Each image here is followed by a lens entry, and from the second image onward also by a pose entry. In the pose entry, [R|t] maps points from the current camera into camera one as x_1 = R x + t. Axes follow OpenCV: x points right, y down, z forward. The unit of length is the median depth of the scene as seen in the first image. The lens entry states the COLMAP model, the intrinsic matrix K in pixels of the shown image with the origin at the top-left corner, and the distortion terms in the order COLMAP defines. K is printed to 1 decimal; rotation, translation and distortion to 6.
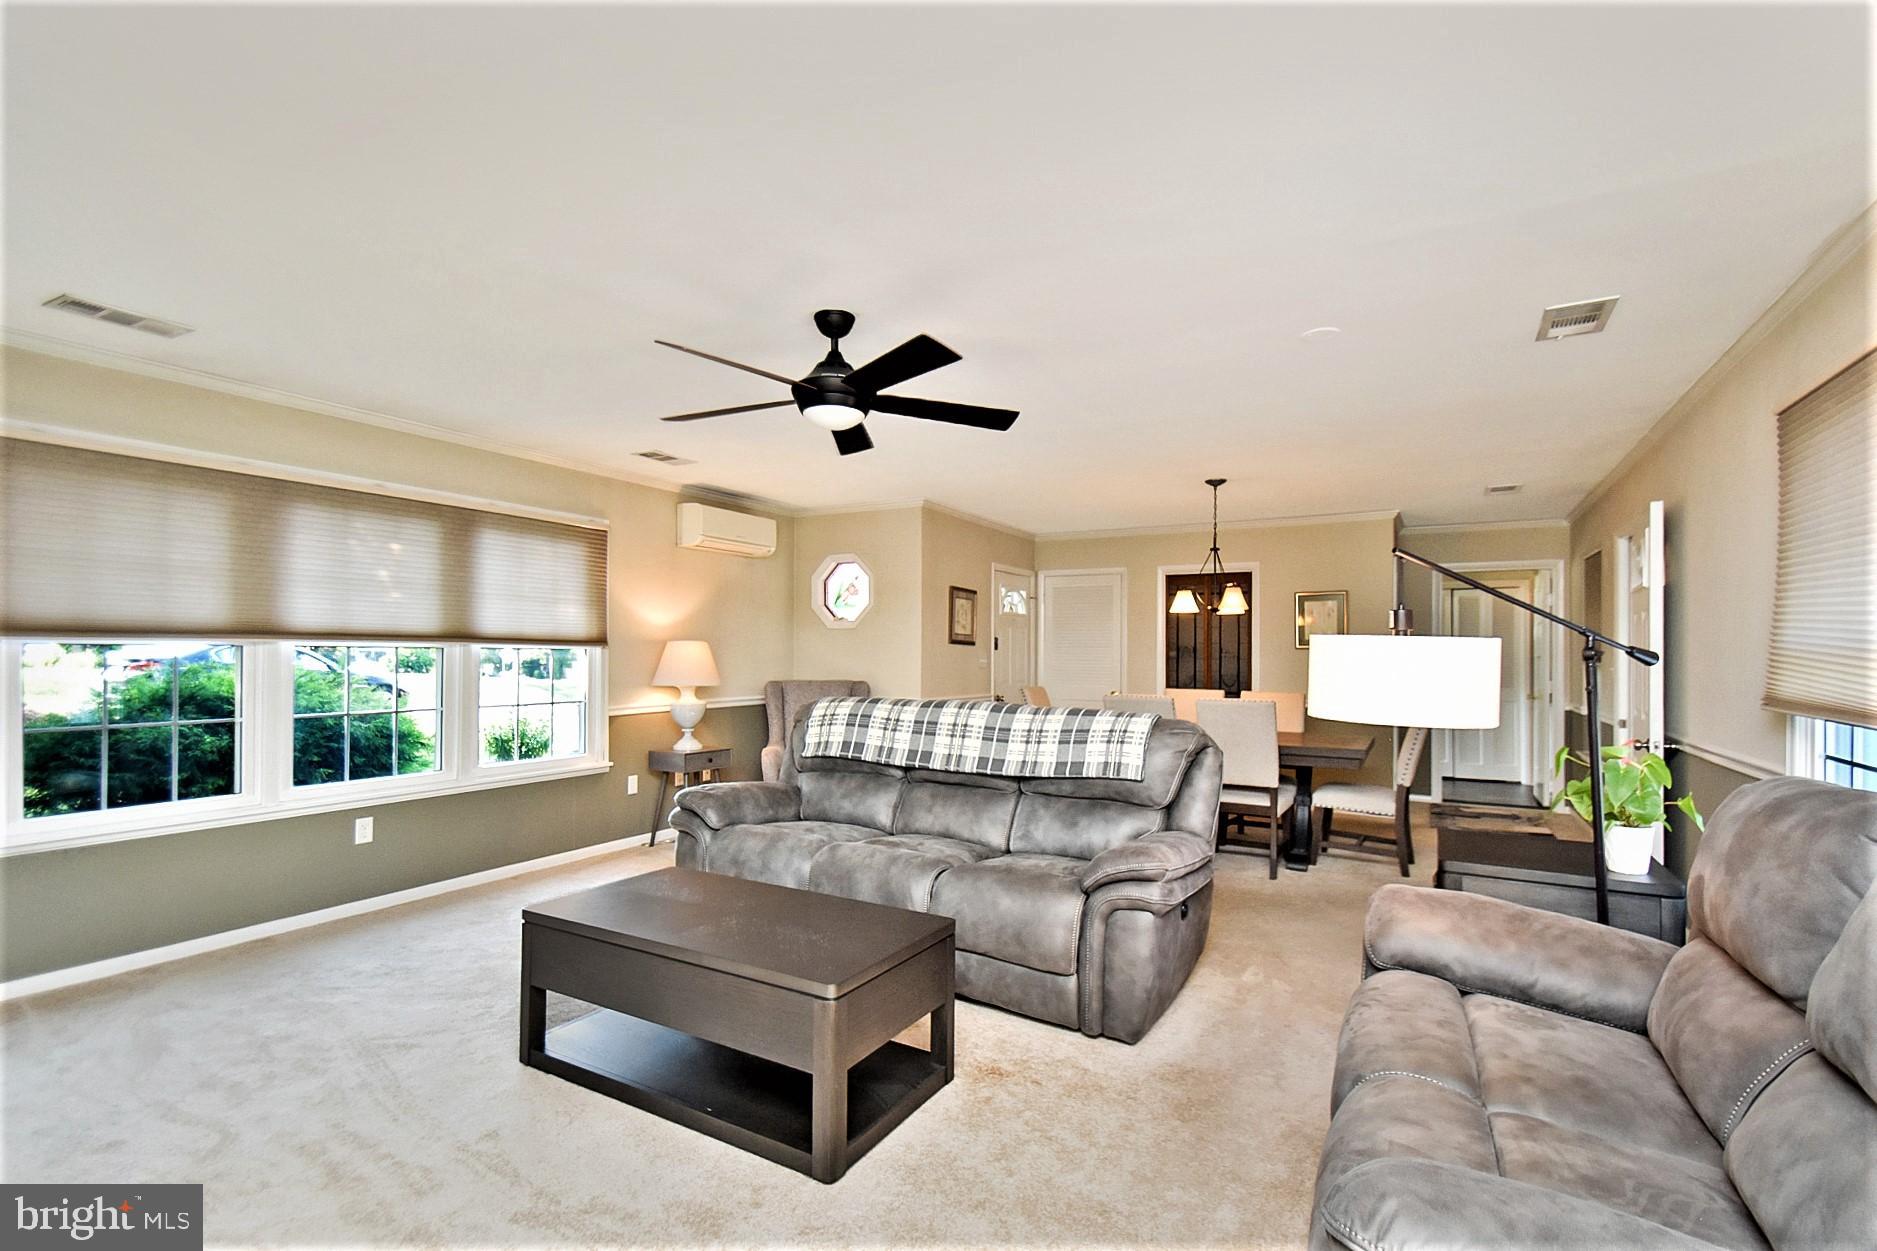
lens RADIAL K [[828.2, 0, 941.5], [0, 828.2, 632.1], [0, 0, 1]] dist [0.000982, -0.009584]
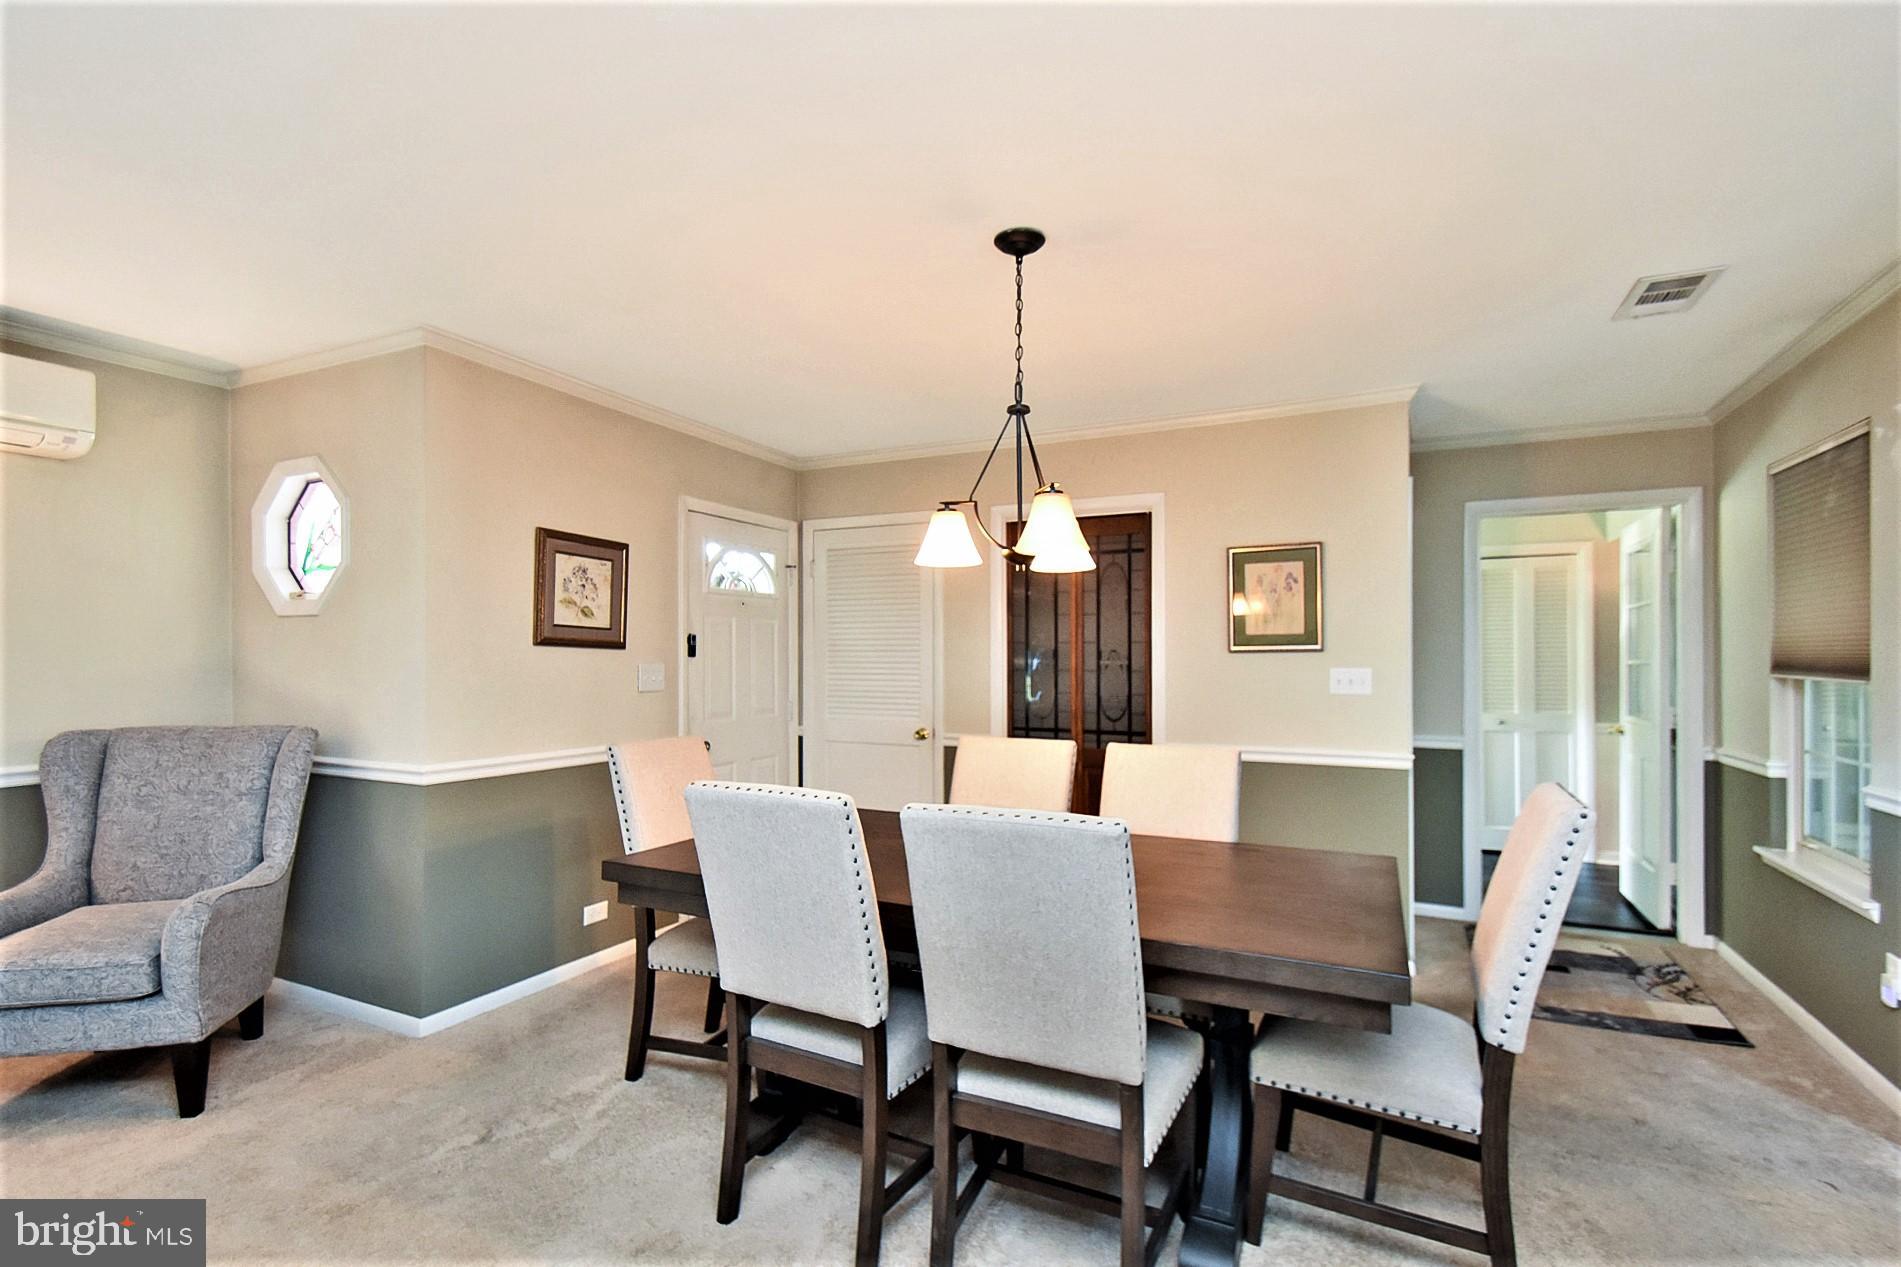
lens RADIAL K [[860.9, 0, 952.7], [0, 860.9, 658.4], [0, 0, 1]] dist [-0.015768, 0.000070]
pose [[0.997407, -0.007343, 0.071590, 0.217433], [0.005818, 0.999752, 0.021497, 0.012350], [-0.071730, -0.021025, 0.997202, 0.470997]]
